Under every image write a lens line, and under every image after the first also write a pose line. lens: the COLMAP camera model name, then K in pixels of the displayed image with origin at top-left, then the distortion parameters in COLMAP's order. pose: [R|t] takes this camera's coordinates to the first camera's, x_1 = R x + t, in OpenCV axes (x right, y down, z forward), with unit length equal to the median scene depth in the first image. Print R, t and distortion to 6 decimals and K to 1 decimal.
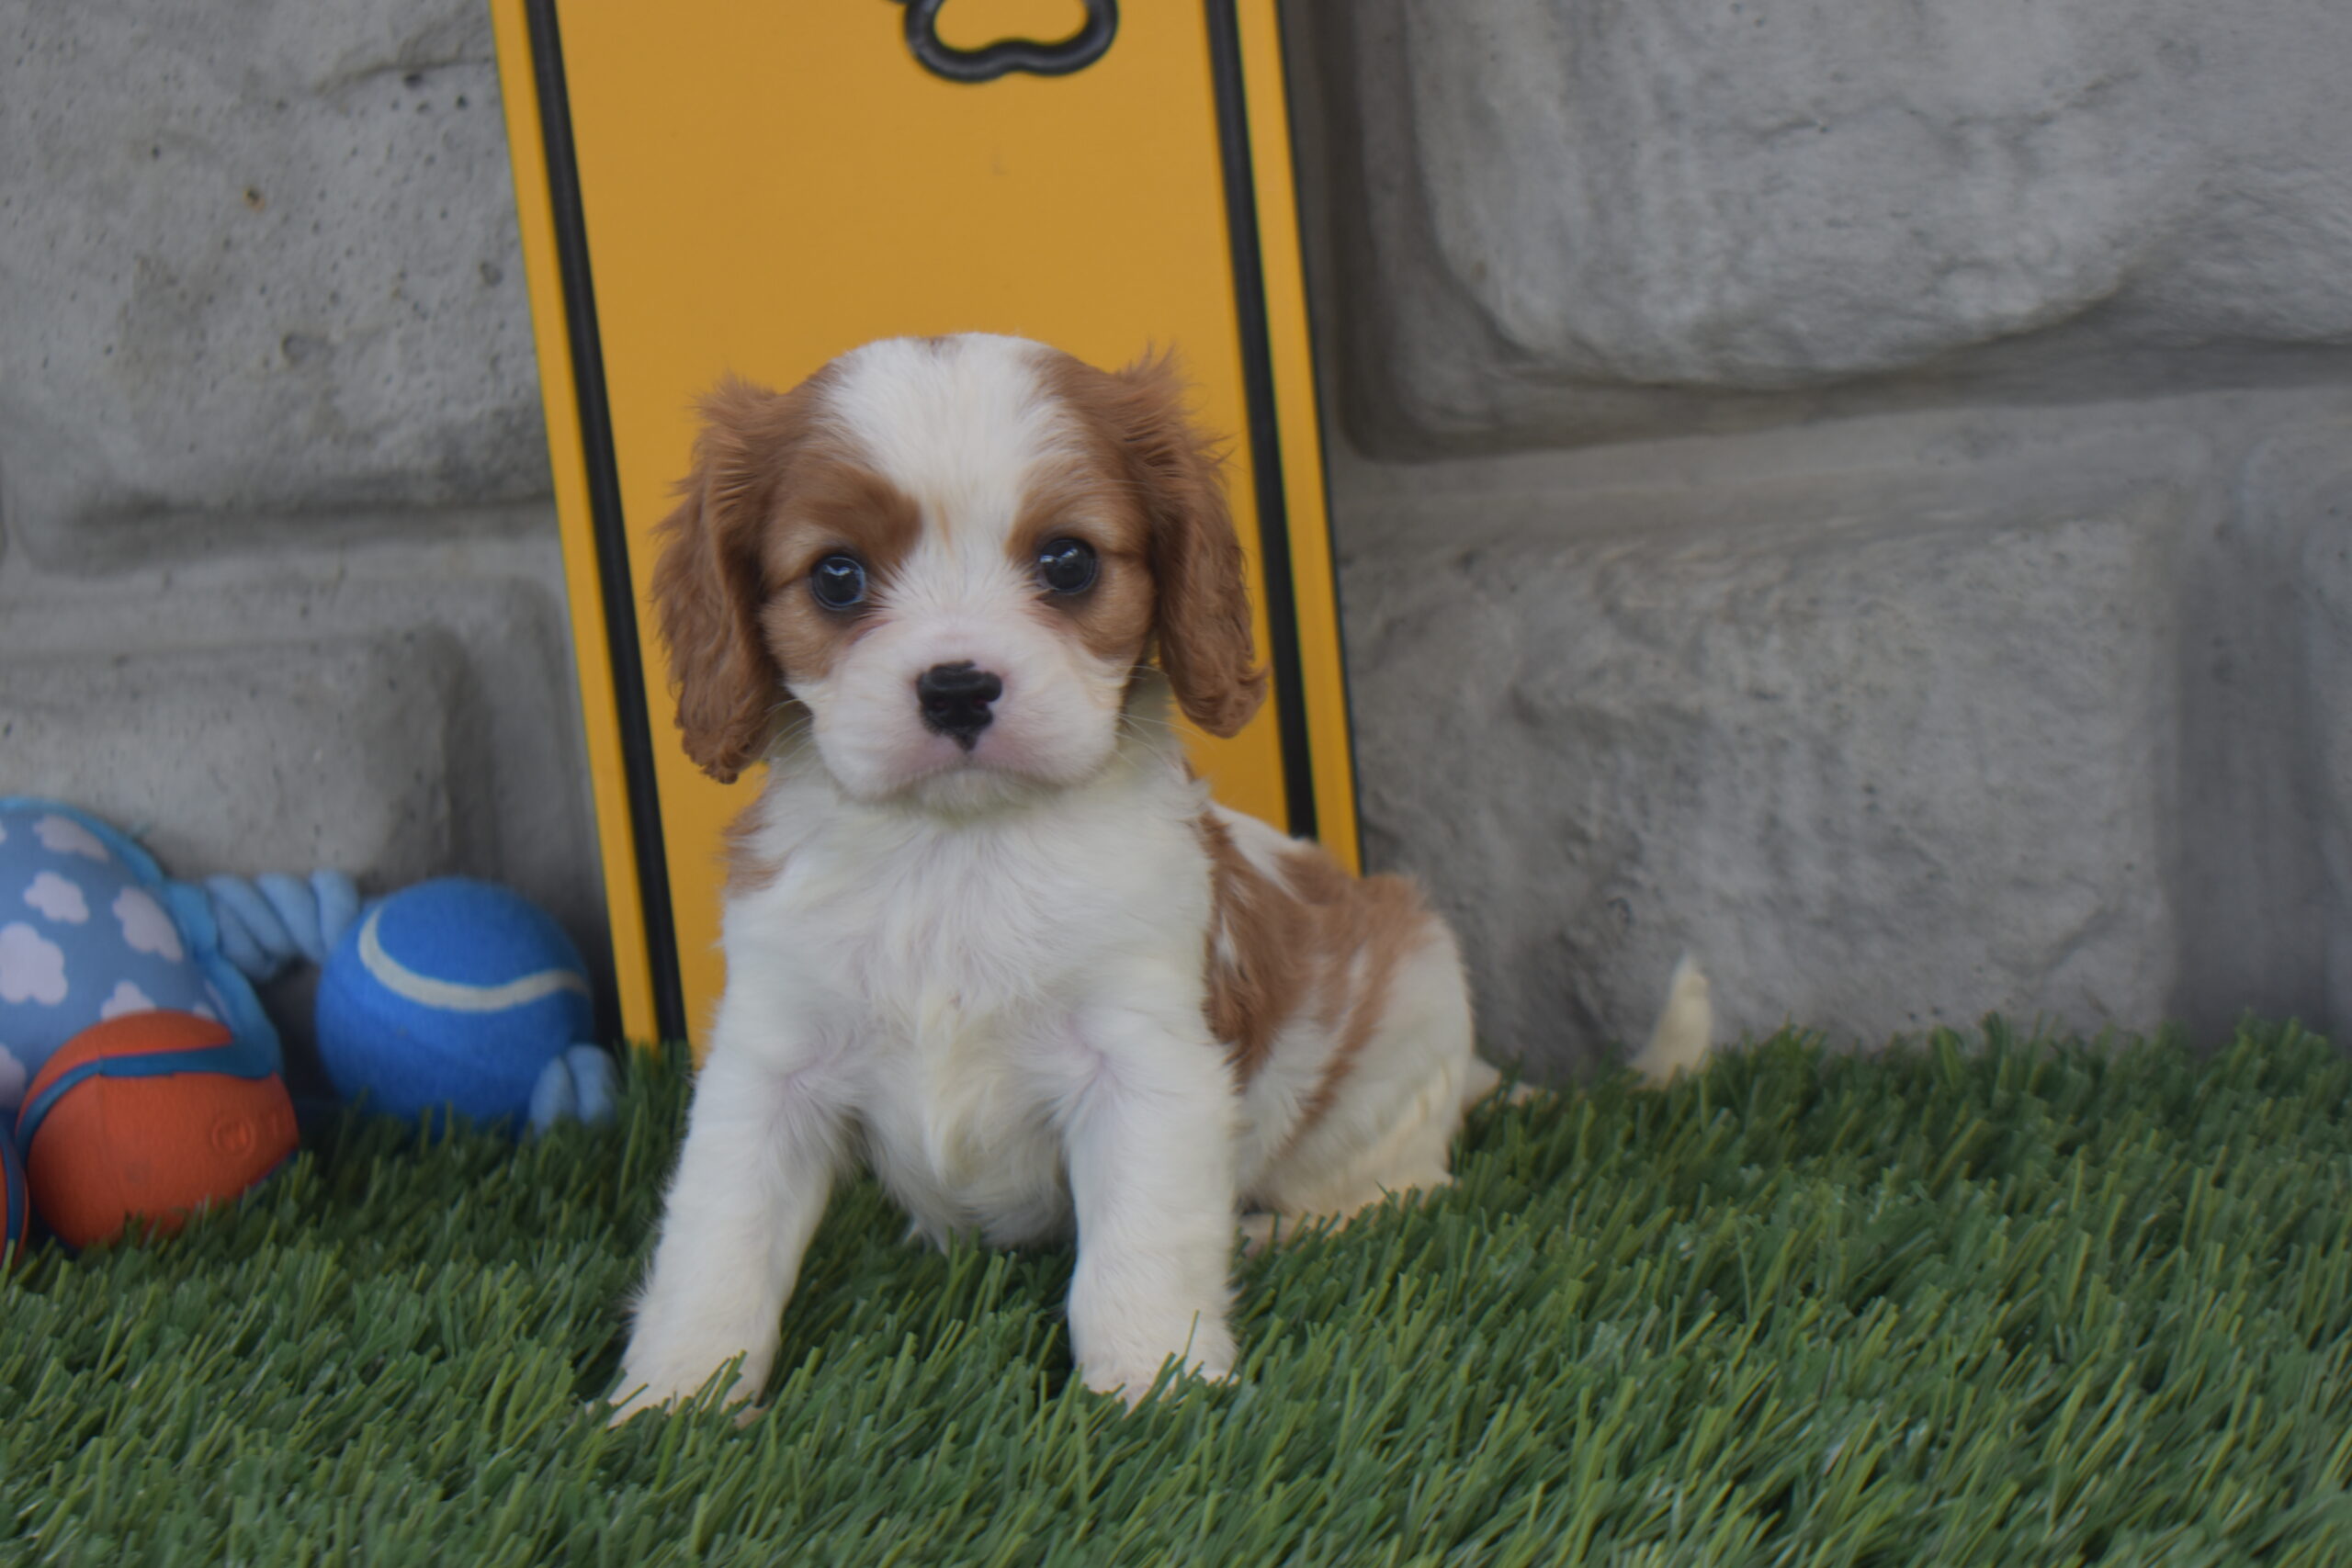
lens RADIAL K [[4995.1, 0, 1218.7], [0, 4995.1, 788.3], [0, 0, 1]] dist [0.036554, 0.294426]
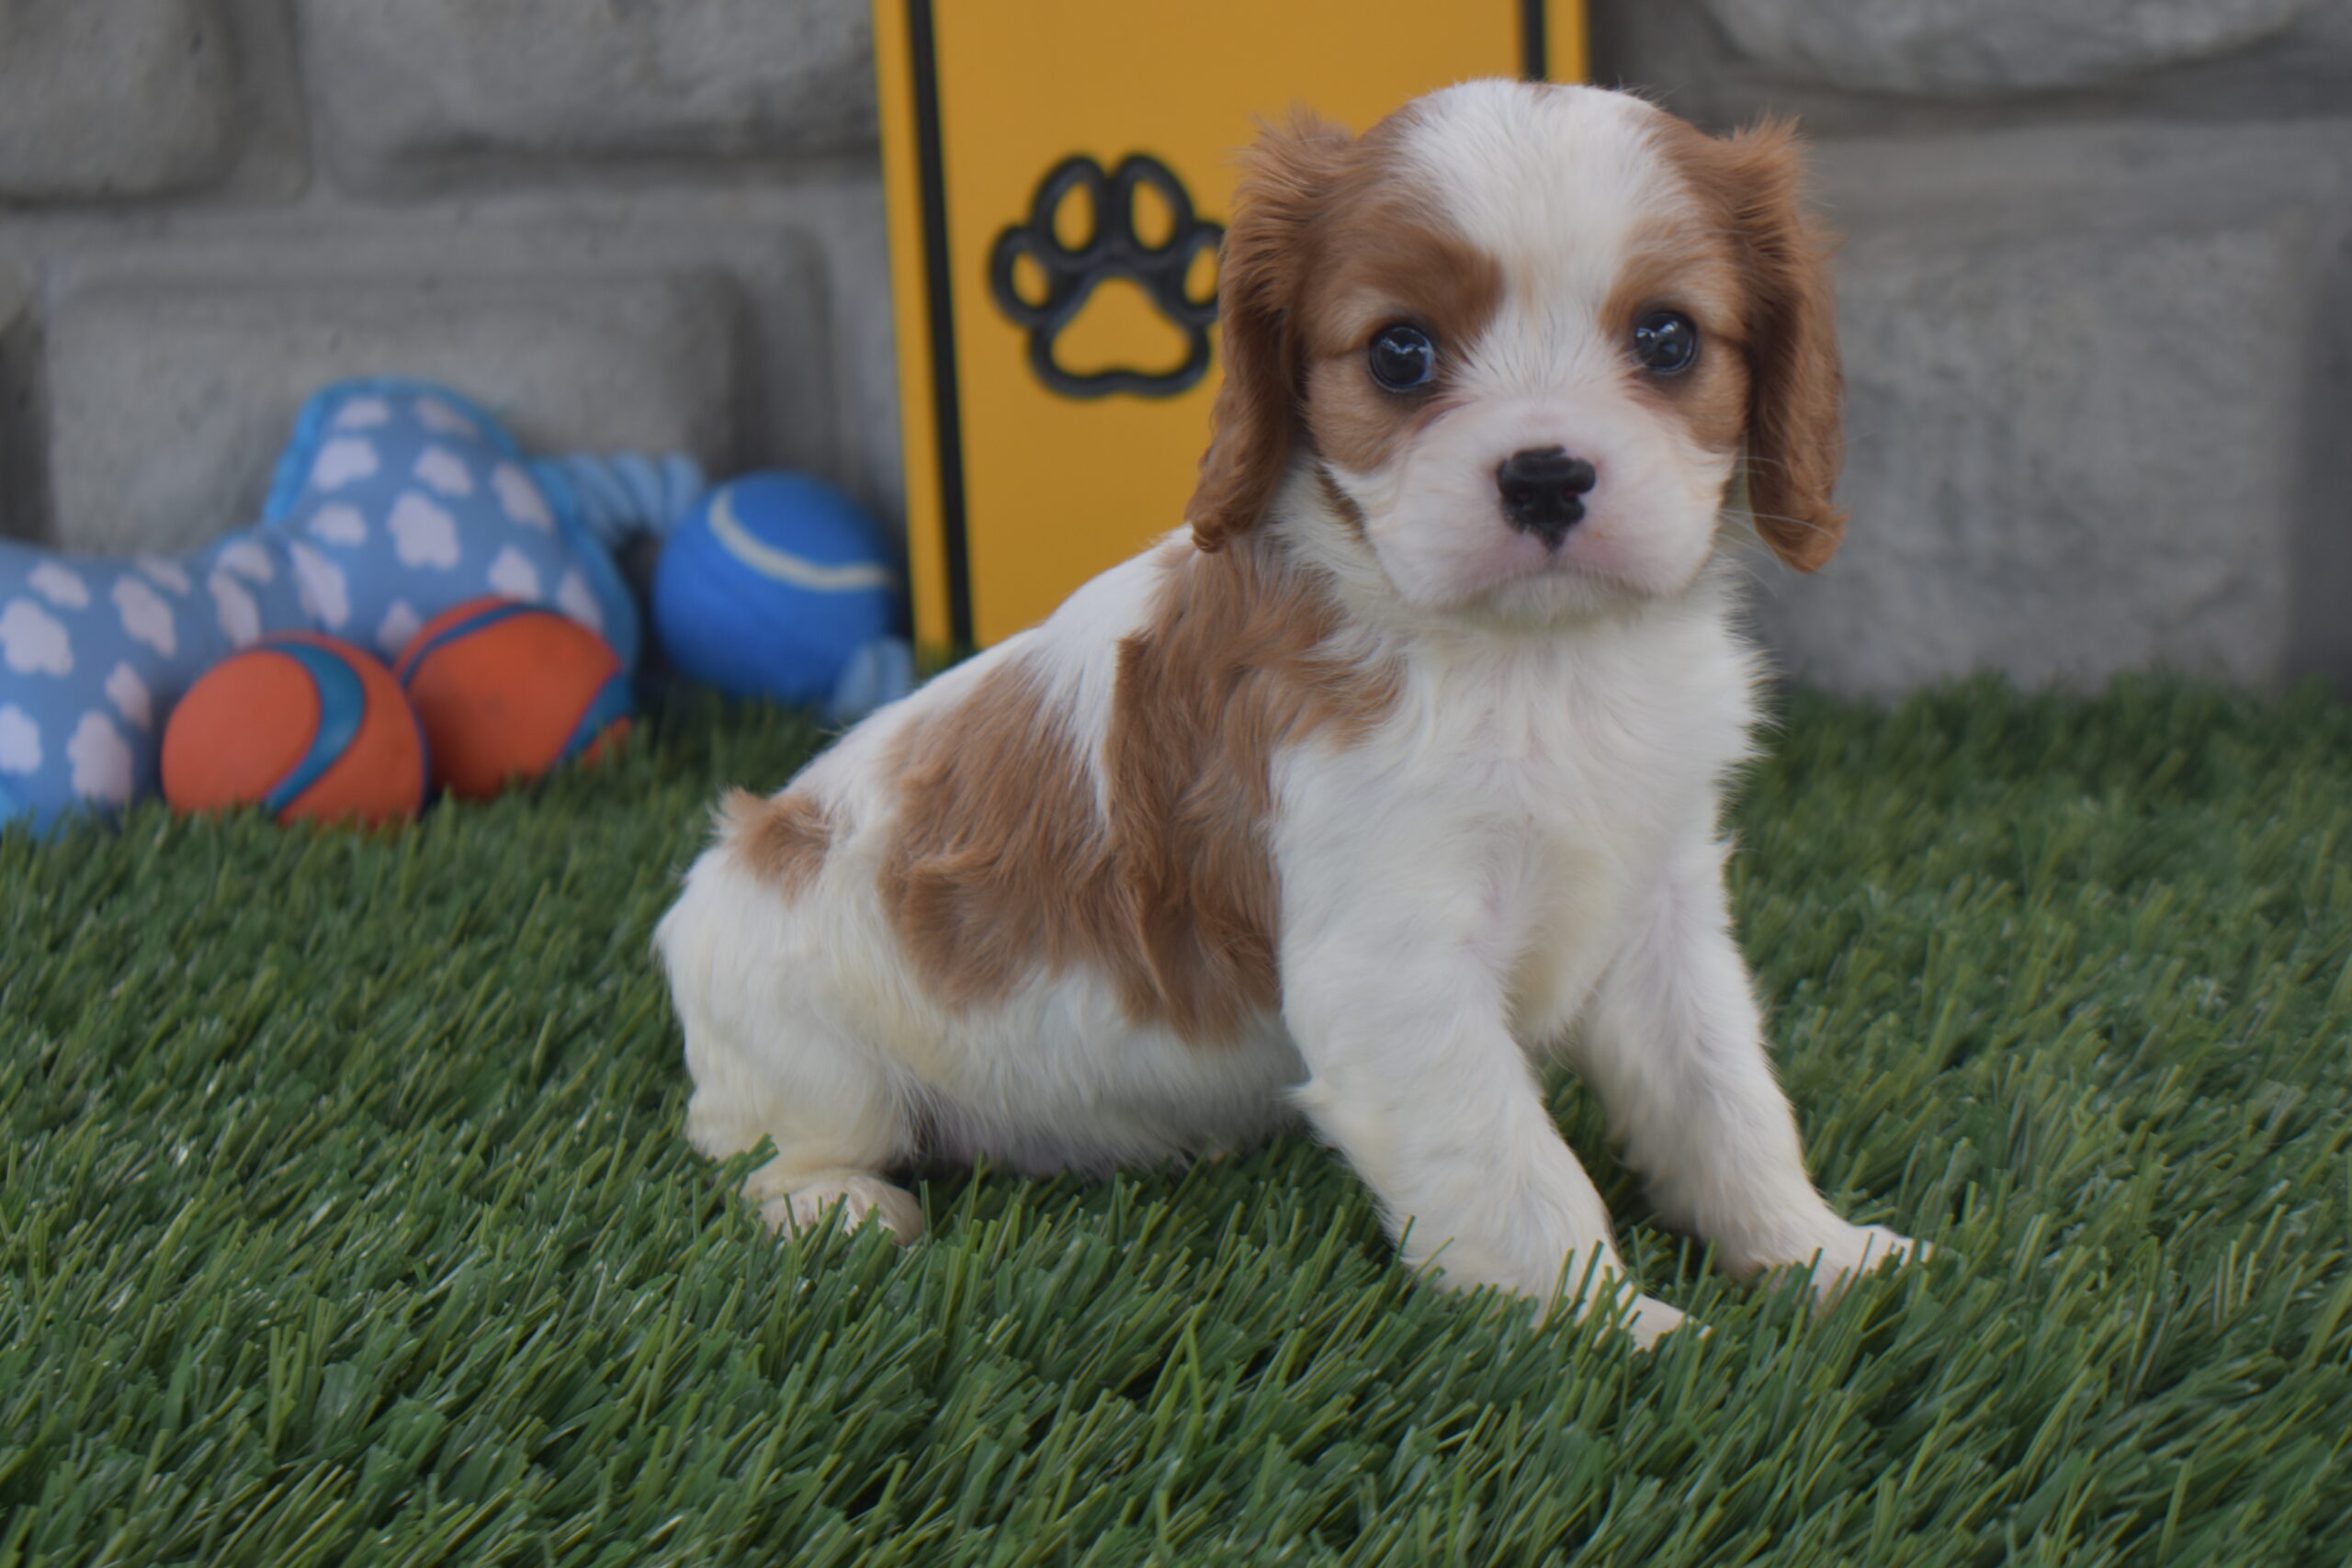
lens RADIAL K [[4980.1, 0, 1173.9], [0, 4980.1, 835.8], [0, 0, 1]] dist [0.000923, 0.248540]
pose [[0.997747, 0.035394, 0.056991, -0.127129], [-0.039159, 0.997027, 0.066363, 0.017801], [-0.054473, -0.068445, 0.996167, -0.115919]]
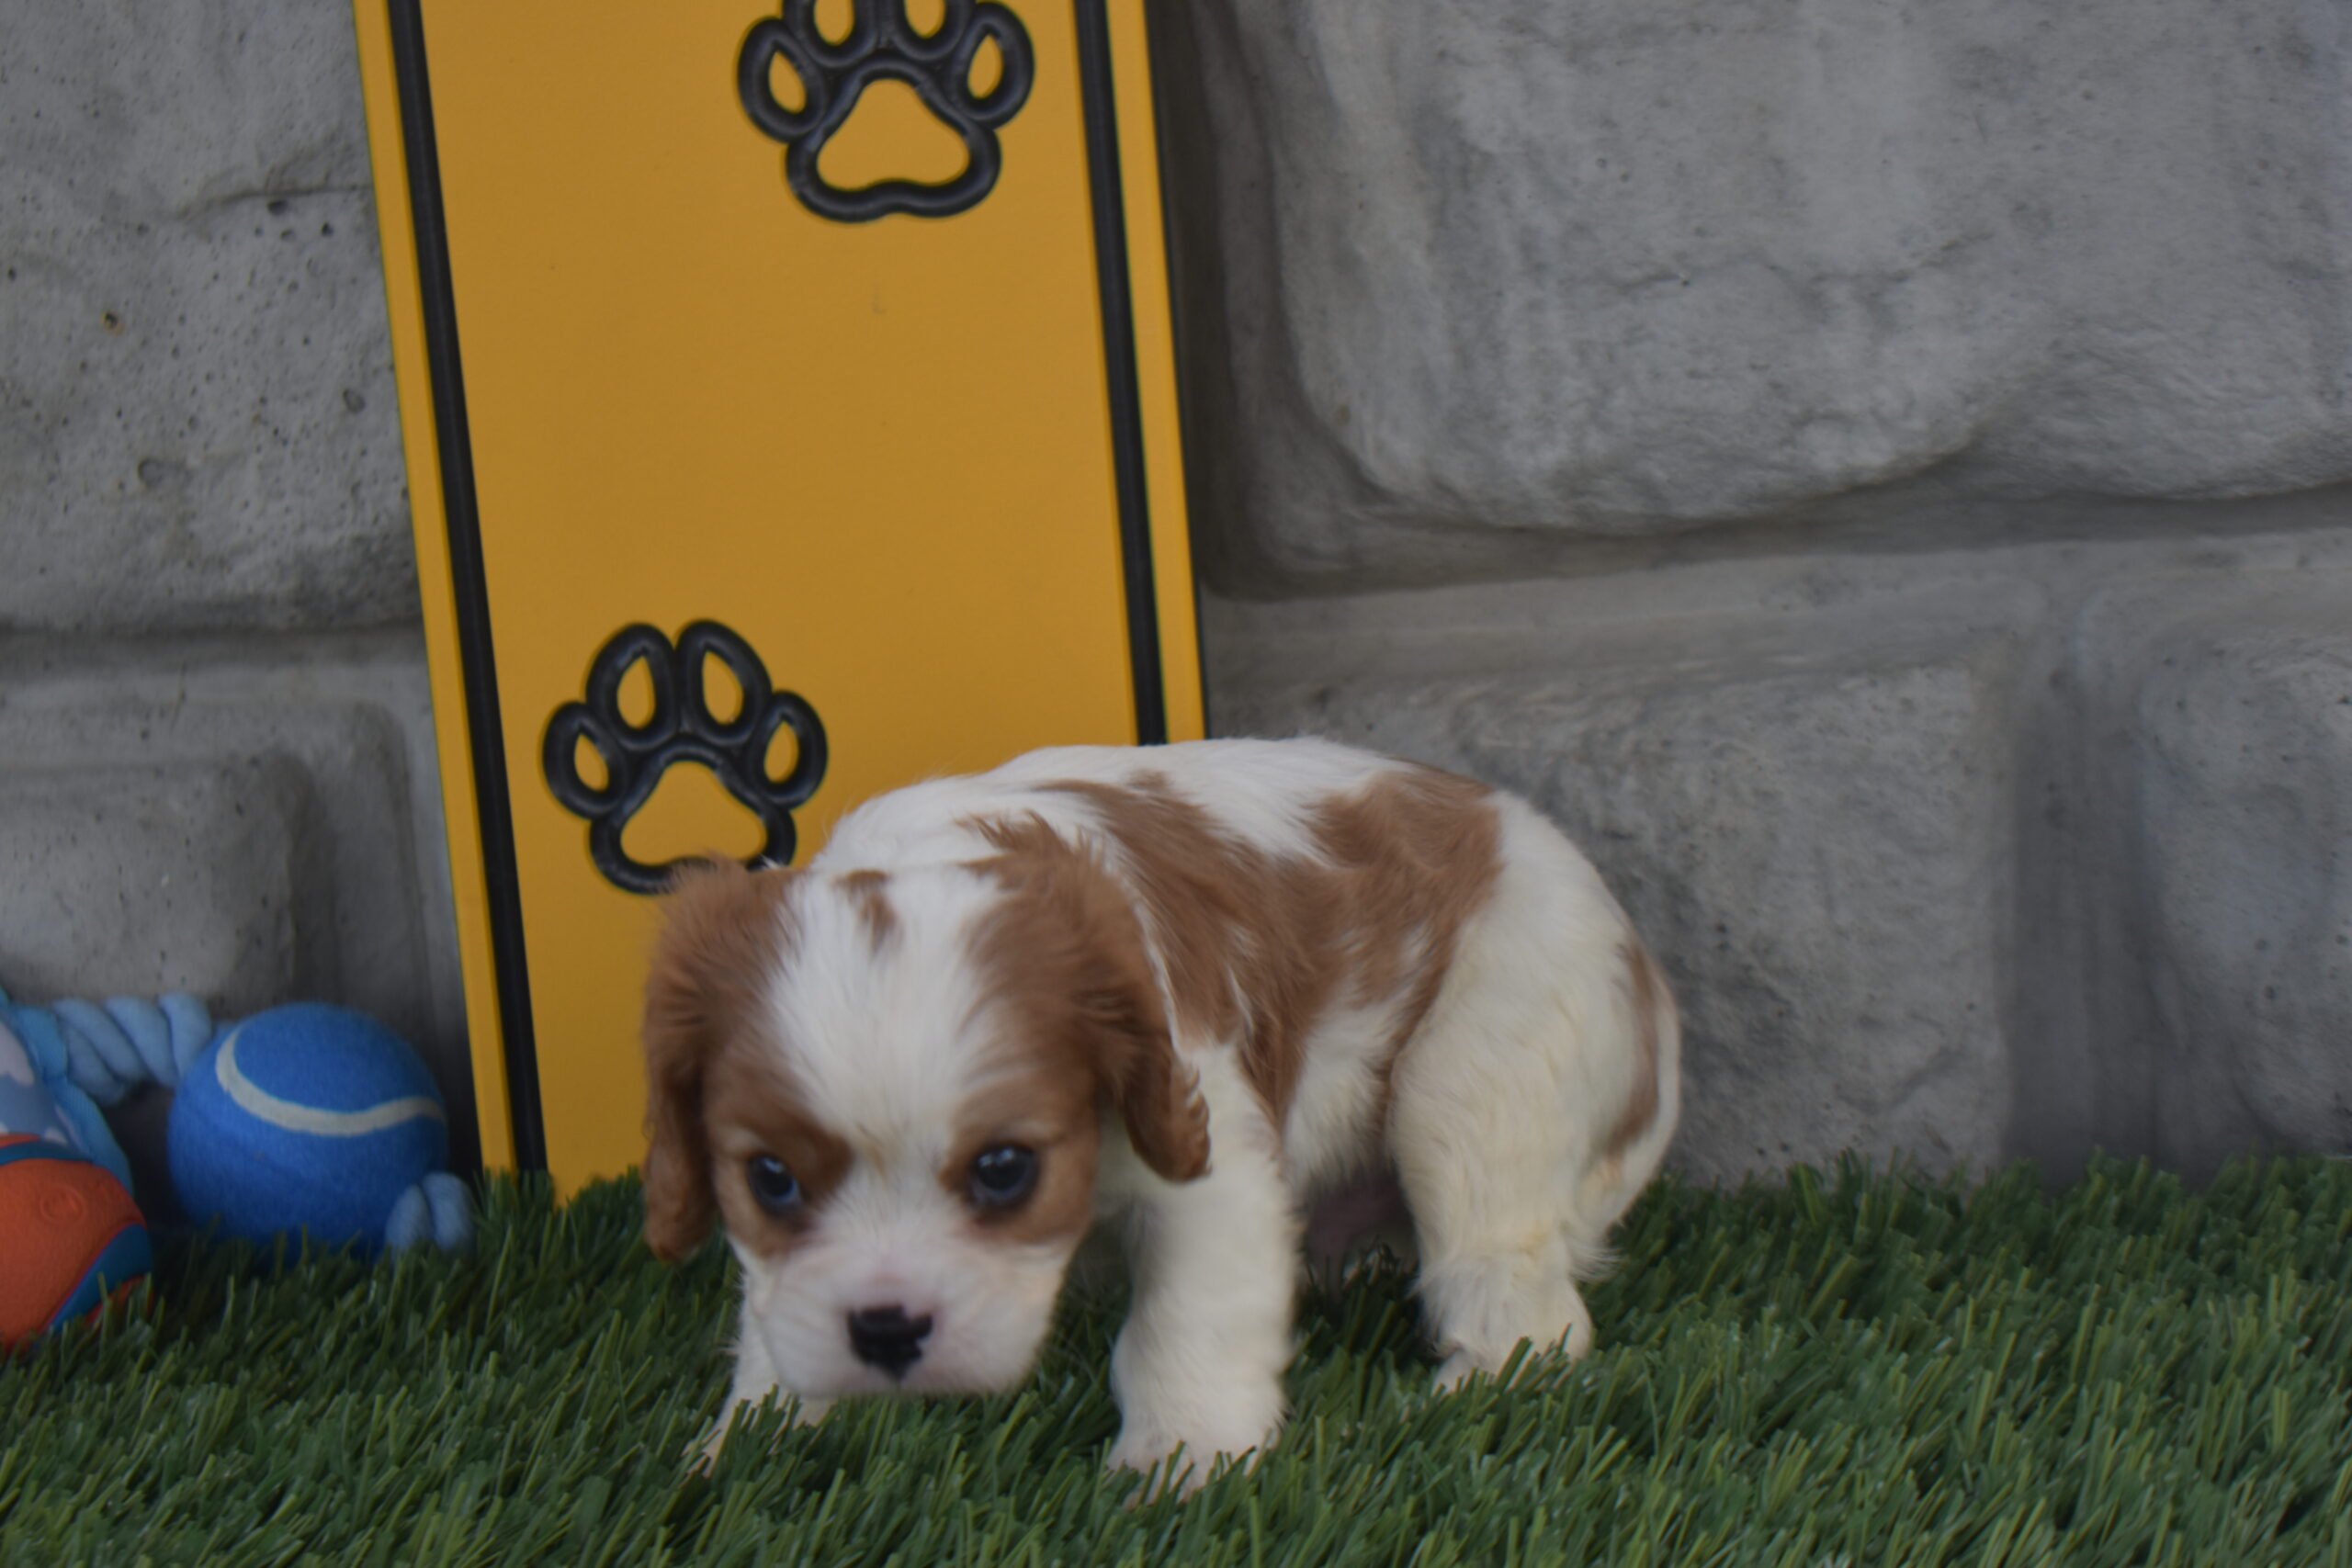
lens RADIAL K [[4995.1, 0, 1218.7], [0, 4995.1, 788.3], [0, 0, 1]] dist [0.036554, 0.294426]
pose [[0.997442, 0.010384, 0.070727, -0.044865], [-0.008785, 0.999700, -0.022880, -0.004218], [-0.070943, 0.022201, 0.997233, -0.009119]]
